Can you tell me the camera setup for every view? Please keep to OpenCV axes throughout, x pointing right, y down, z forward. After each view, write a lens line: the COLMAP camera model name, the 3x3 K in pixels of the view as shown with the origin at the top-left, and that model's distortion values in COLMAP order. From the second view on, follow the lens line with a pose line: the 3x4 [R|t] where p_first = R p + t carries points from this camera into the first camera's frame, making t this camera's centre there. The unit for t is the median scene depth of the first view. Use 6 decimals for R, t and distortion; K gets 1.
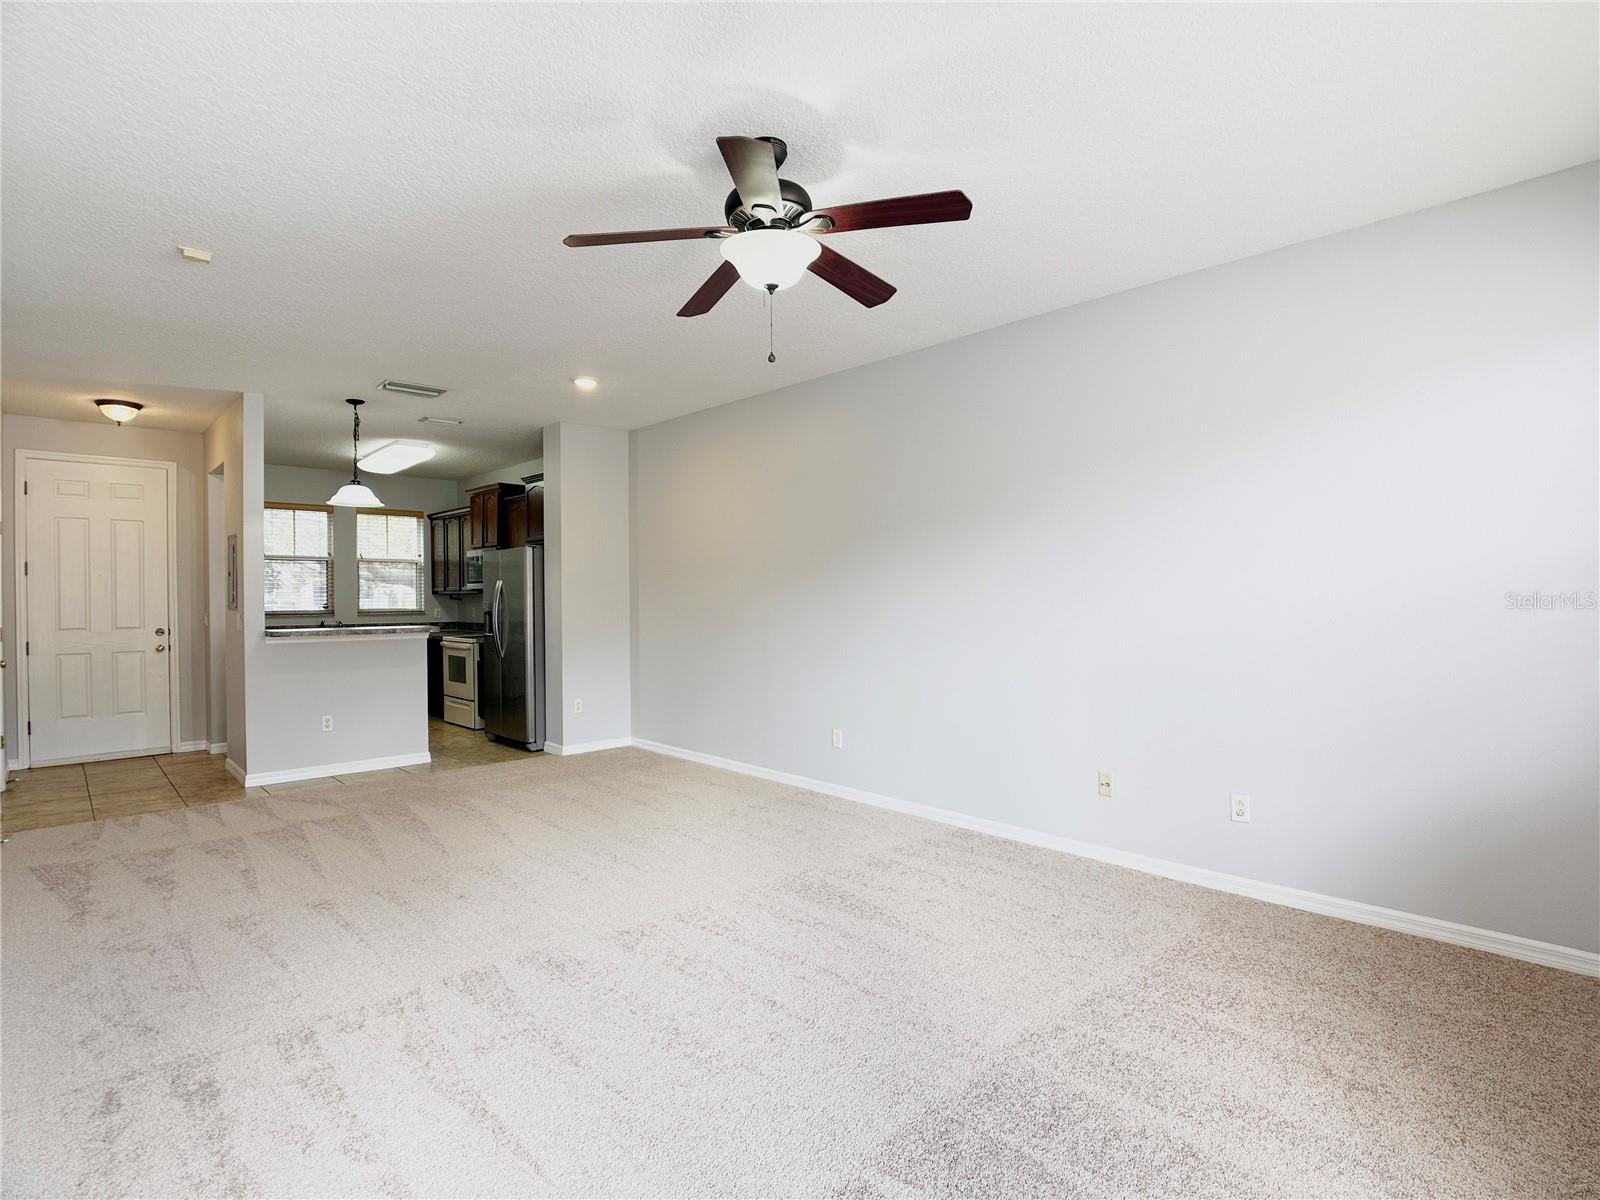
lens RADIAL K [[818.5, 0, 802.1], [0, 818.5, 602.7], [0, 0, 1]] dist [-0.000638, -0.018422]
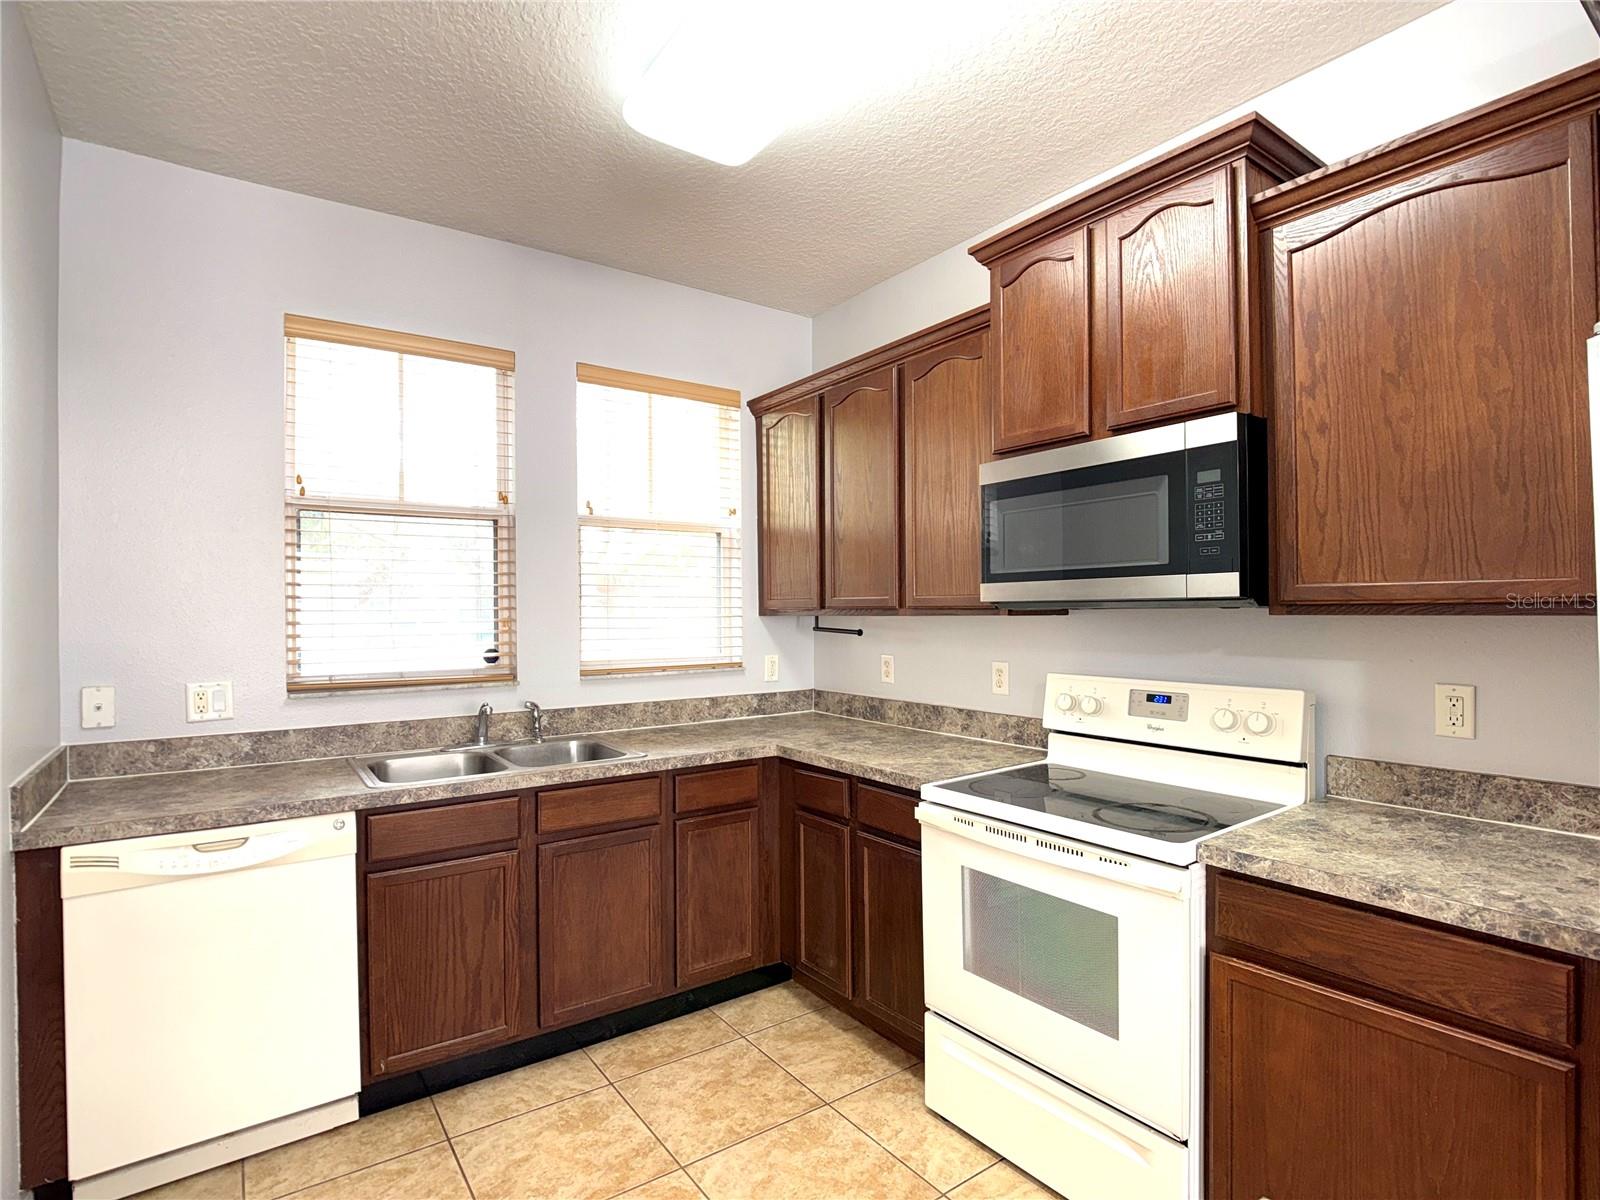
lens RADIAL K [[818.5, 0, 802.1], [0, 818.5, 602.7], [0, 0, 1]] dist [-0.000638, -0.018422]
pose [[0.989467, -0.007288, -0.144572, -0.460279], [0.004677, 0.999820, -0.018395, -0.011512], [0.144680, 0.017525, 0.989323, 0.773036]]
